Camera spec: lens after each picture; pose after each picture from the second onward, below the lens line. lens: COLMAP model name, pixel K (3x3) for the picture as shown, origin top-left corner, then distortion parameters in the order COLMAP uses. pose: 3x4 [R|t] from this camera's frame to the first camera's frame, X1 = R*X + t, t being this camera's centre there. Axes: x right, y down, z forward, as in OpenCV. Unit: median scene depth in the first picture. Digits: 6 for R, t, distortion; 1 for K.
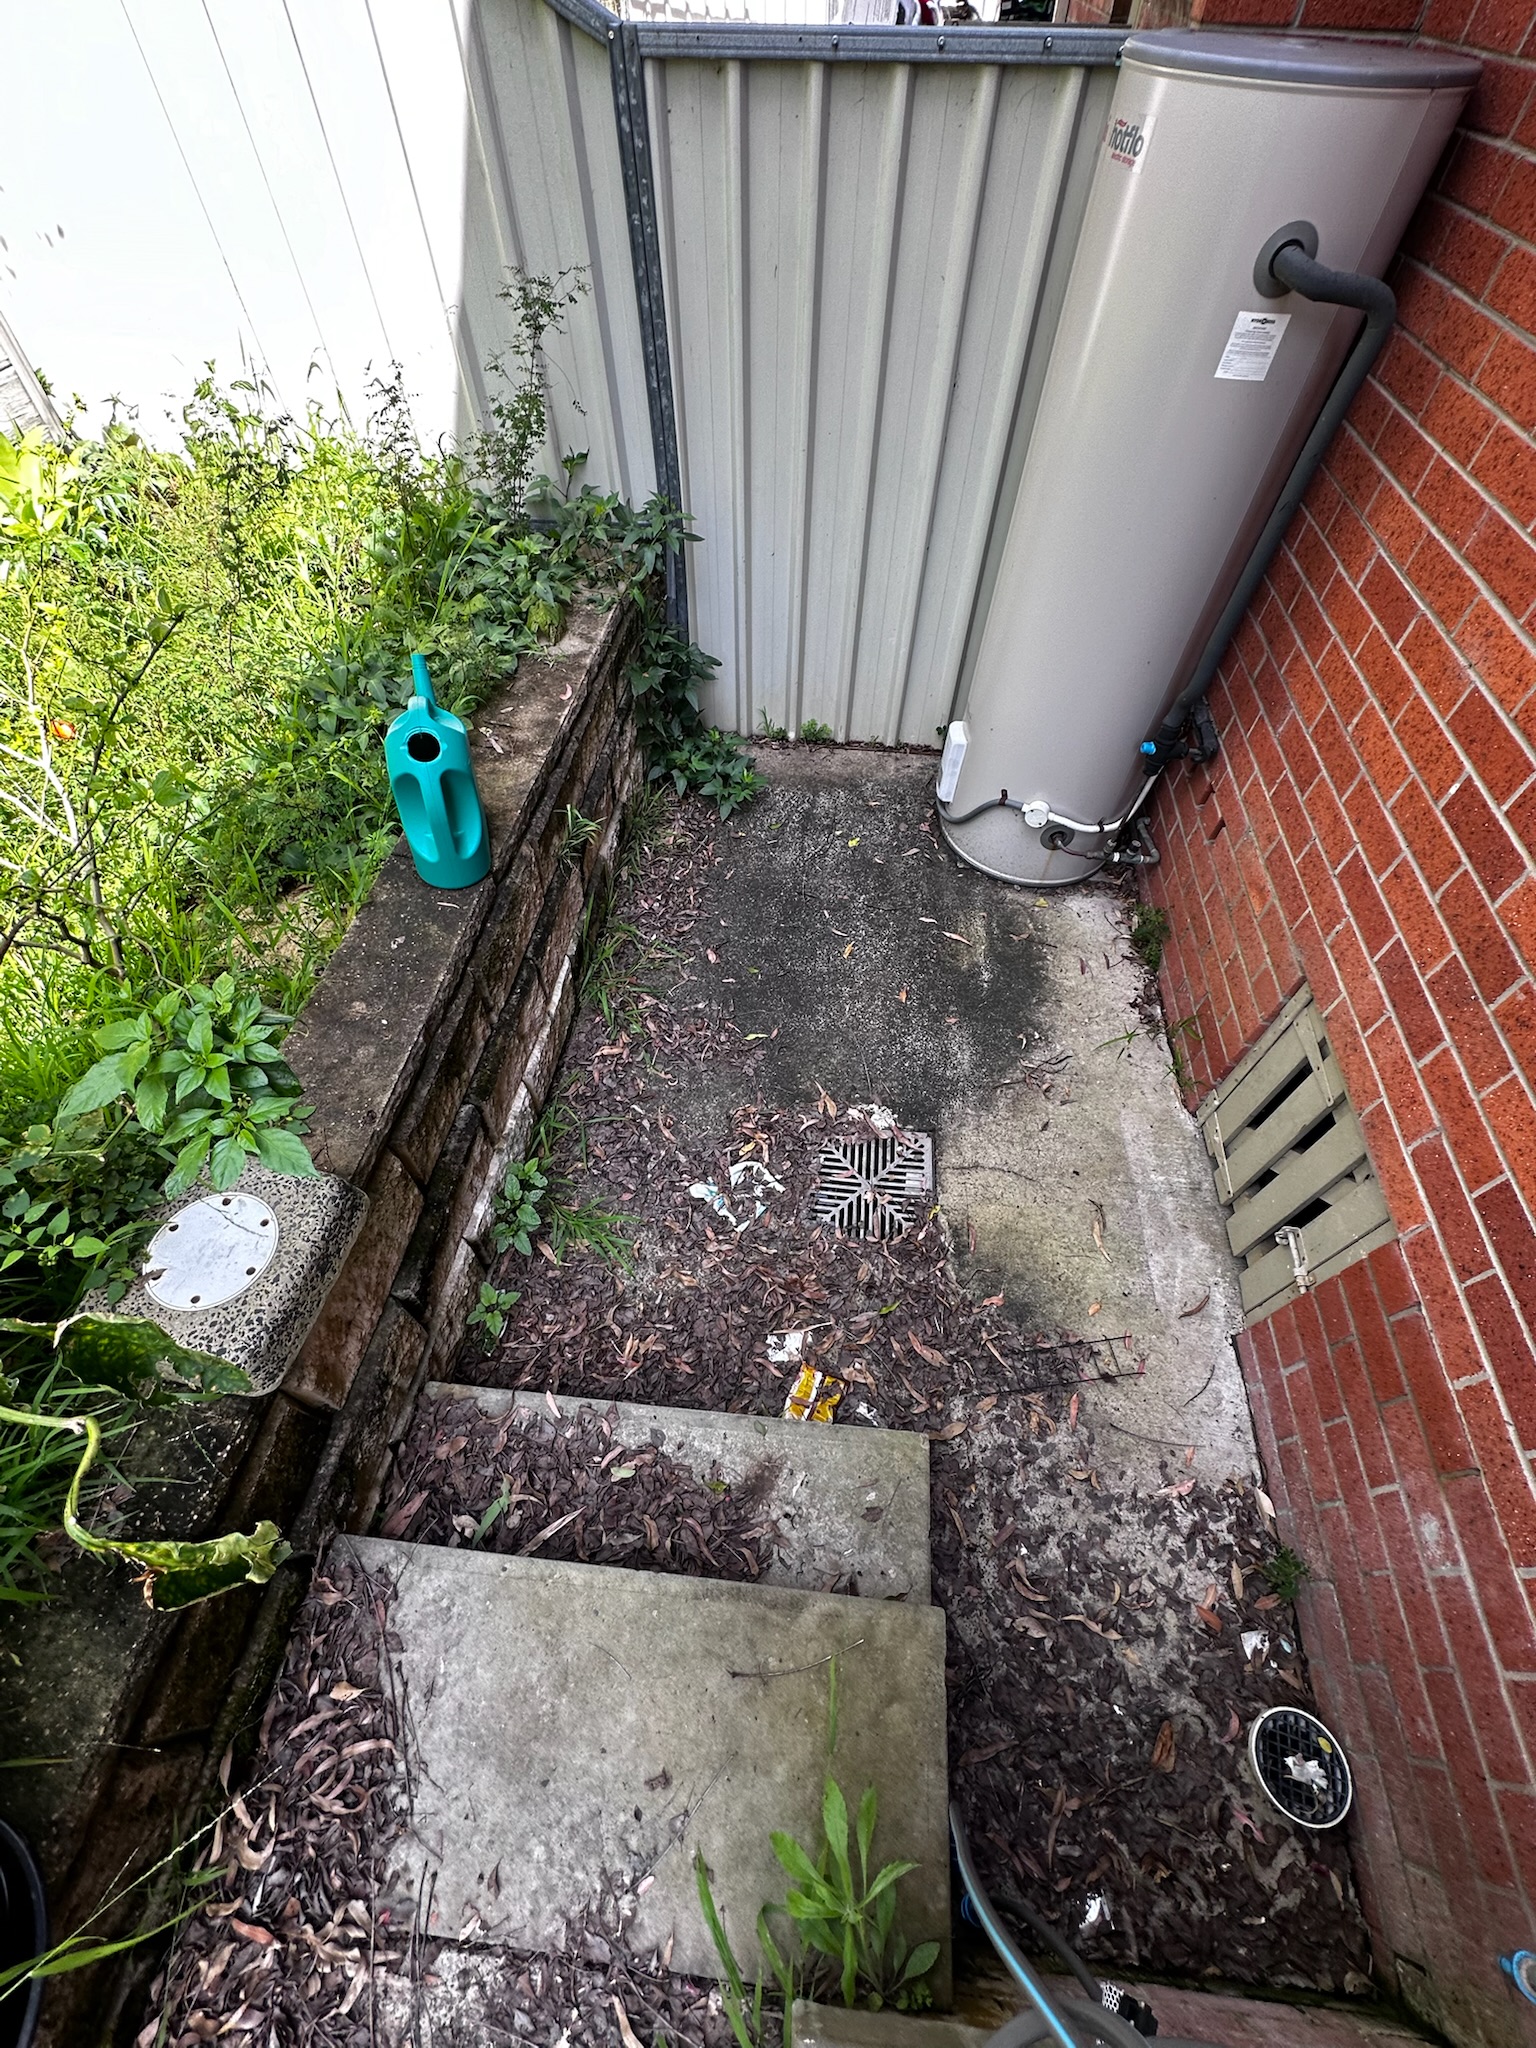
lens RADIAL K [[818.6, 0, 769.3], [0, 818.6, 1021.9], [0, 0, 1]] dist [-0.001933, 0.000645]
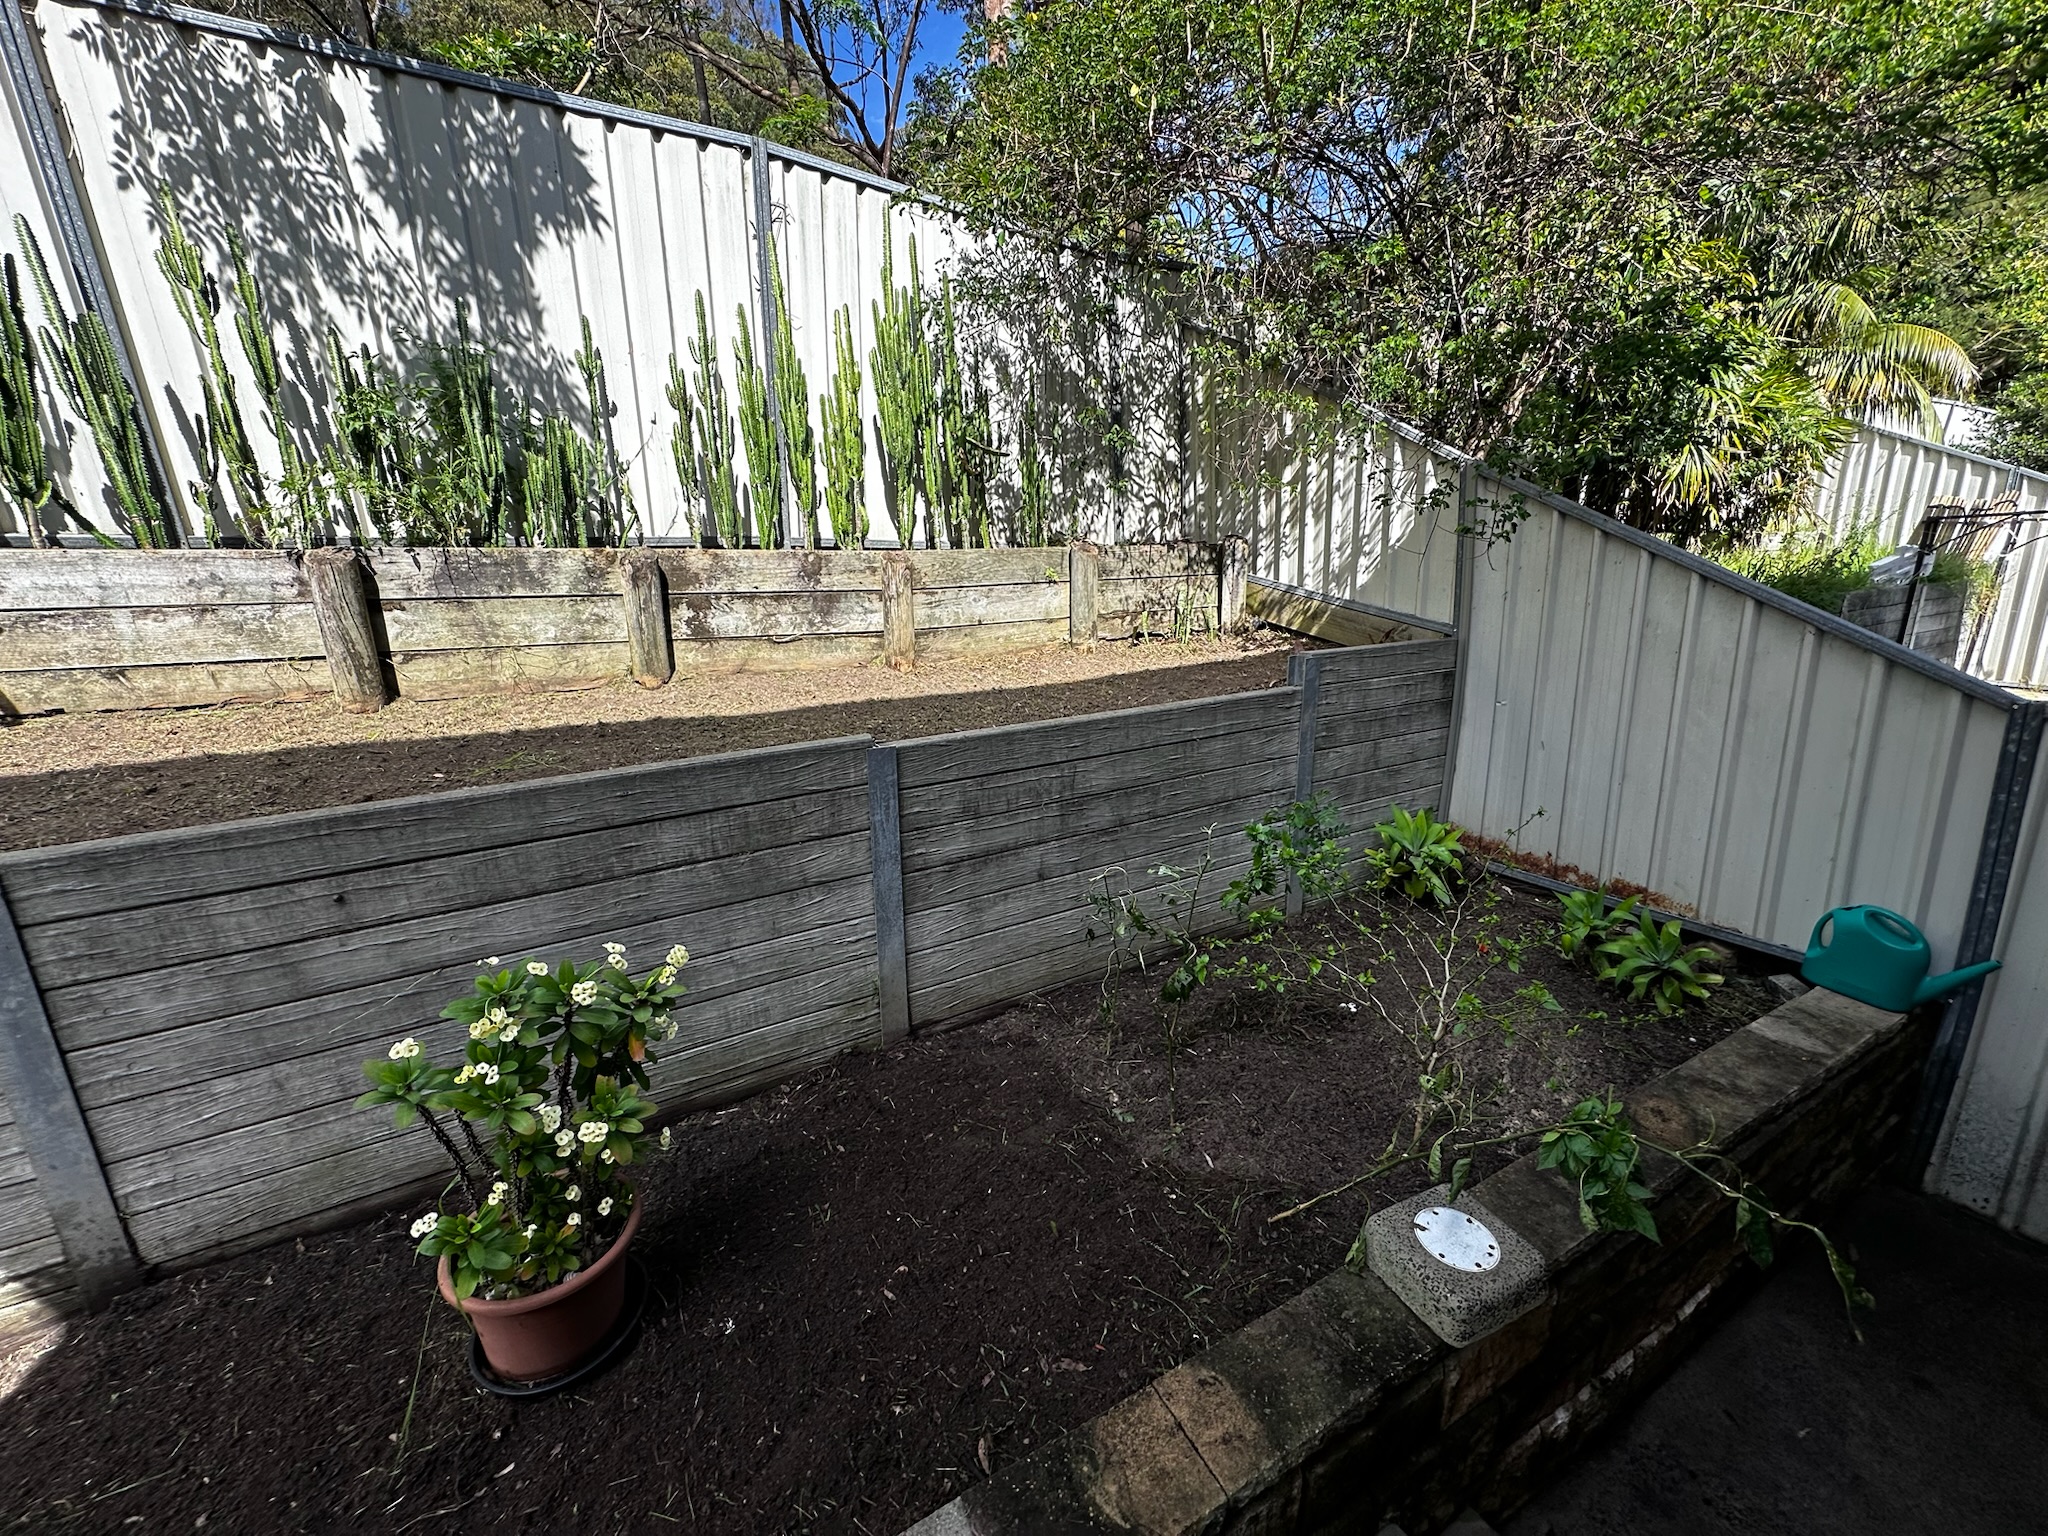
lens RADIAL K [[818.6, 0, 1027.9], [0, 818.6, 764.3], [0, 0, 1]] dist [-0.001933, 0.000645]
pose [[0.577405, 0.162806, -0.800061, -0.031291], [-0.636143, 0.703958, -0.315856, 0.451211], [0.511786, 0.691330, 0.510037, -0.588098]]
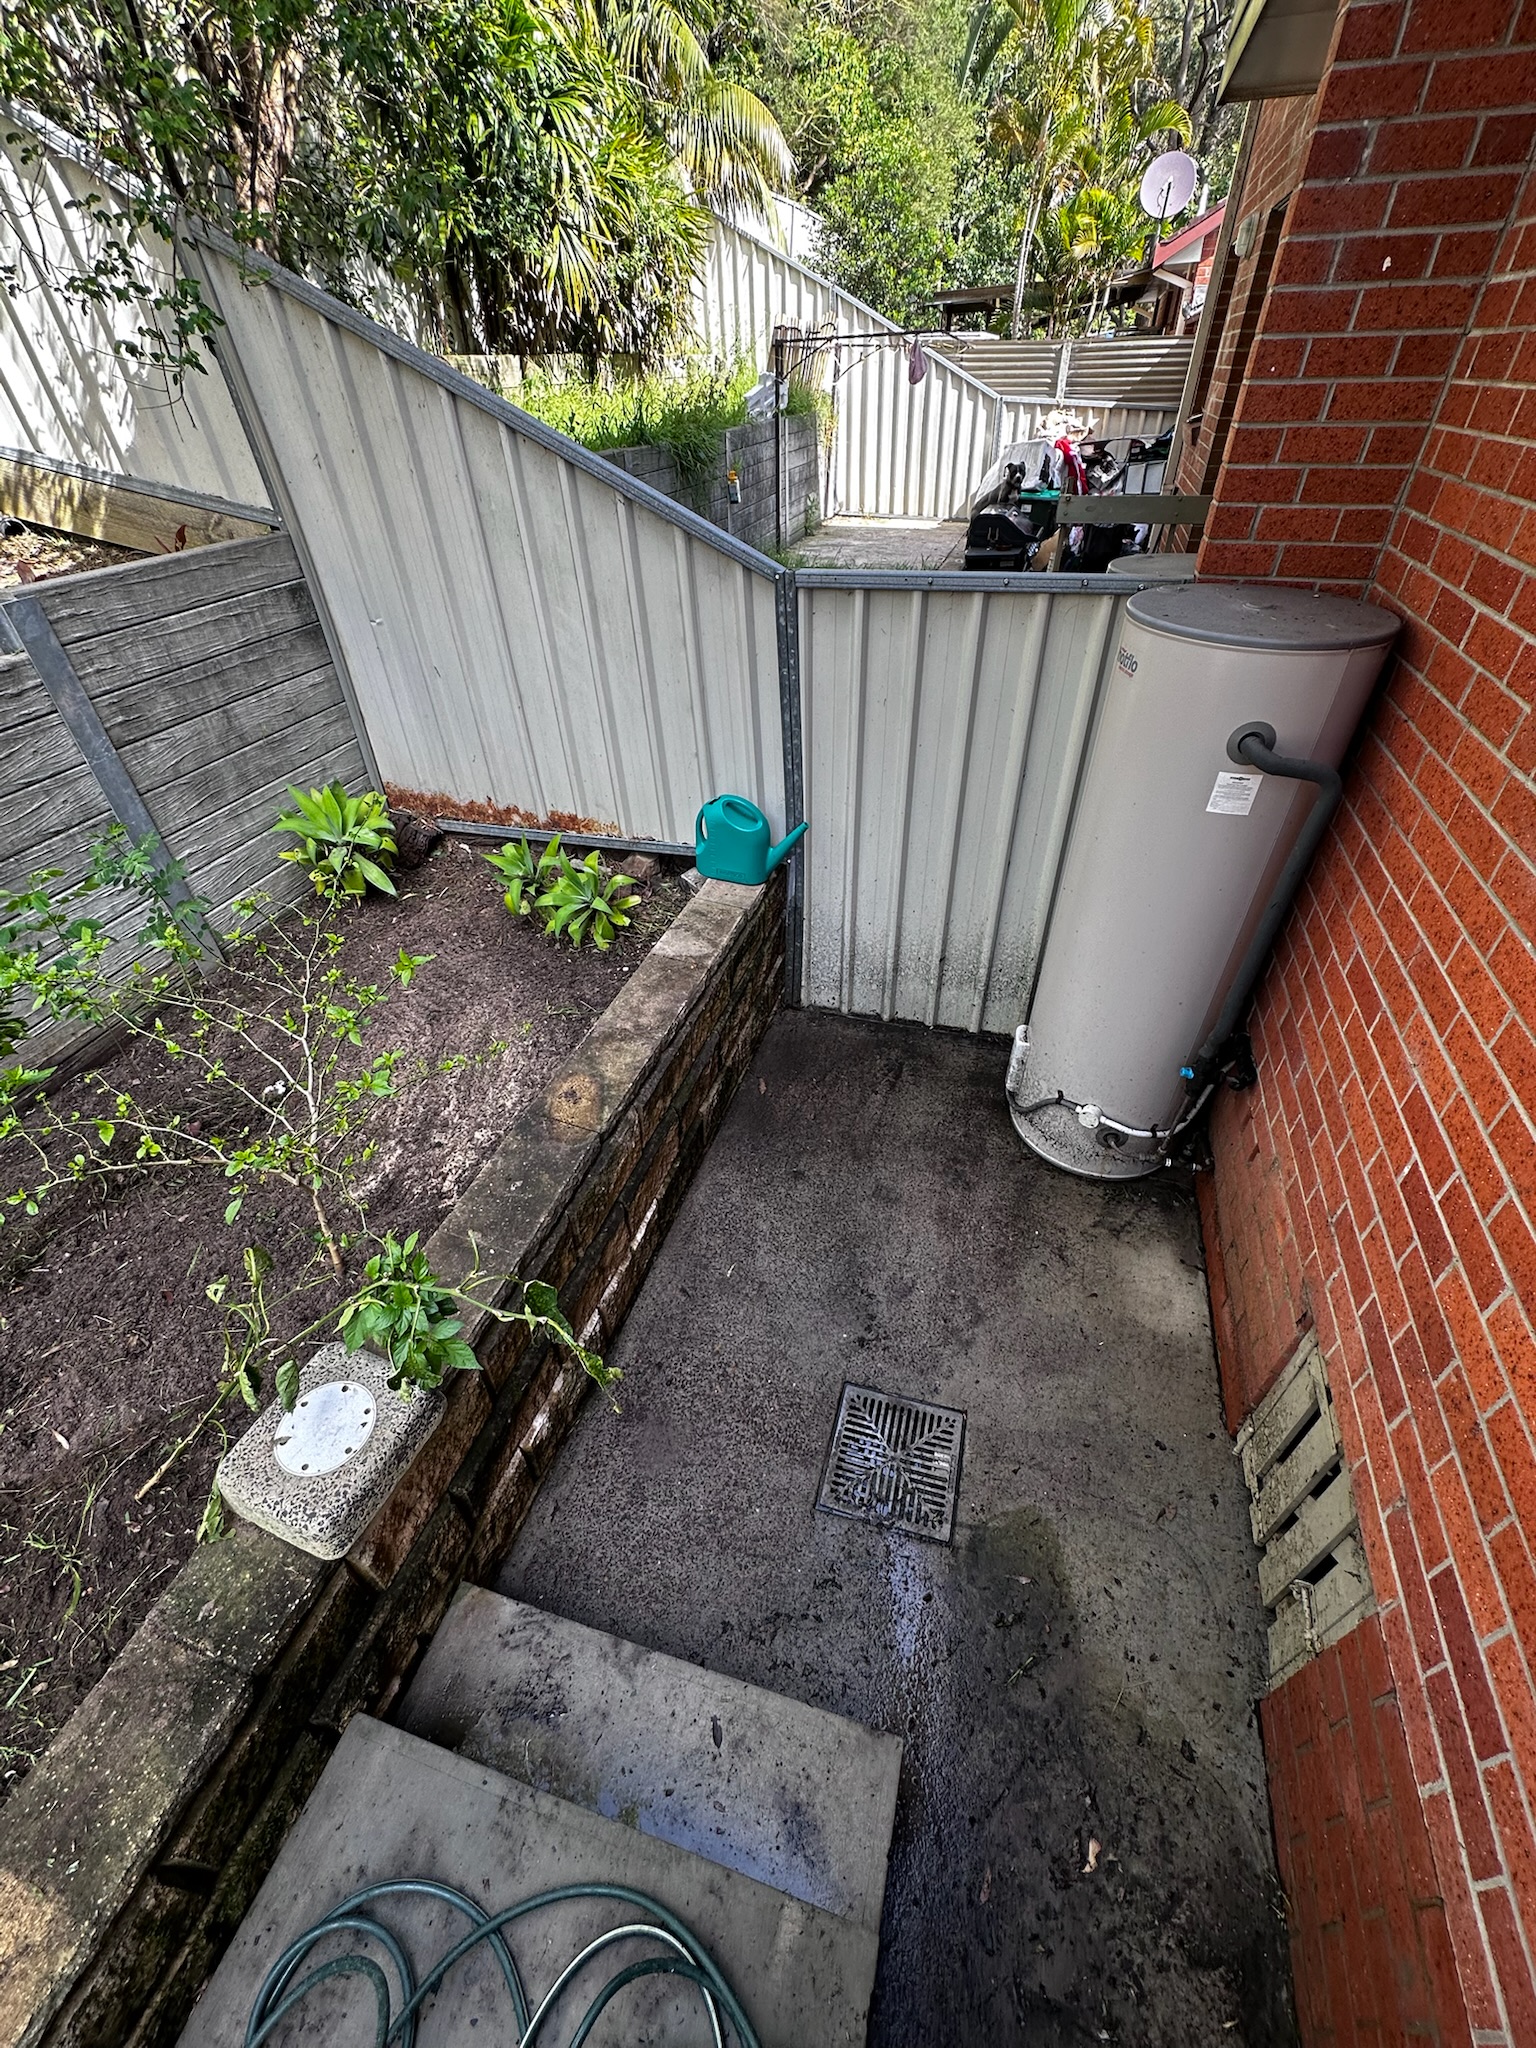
lens RADIAL K [[818.6, 0, 771.9], [0, 818.6, 1022.2], [0, 0, 1]] dist [-0.001933, 0.000645]
pose [[0.981786, 0.085708, -0.169561, 0.123398], [-0.126343, 0.961062, -0.245760, -0.075737], [0.141895, 0.262707, 0.954385, -0.212138]]
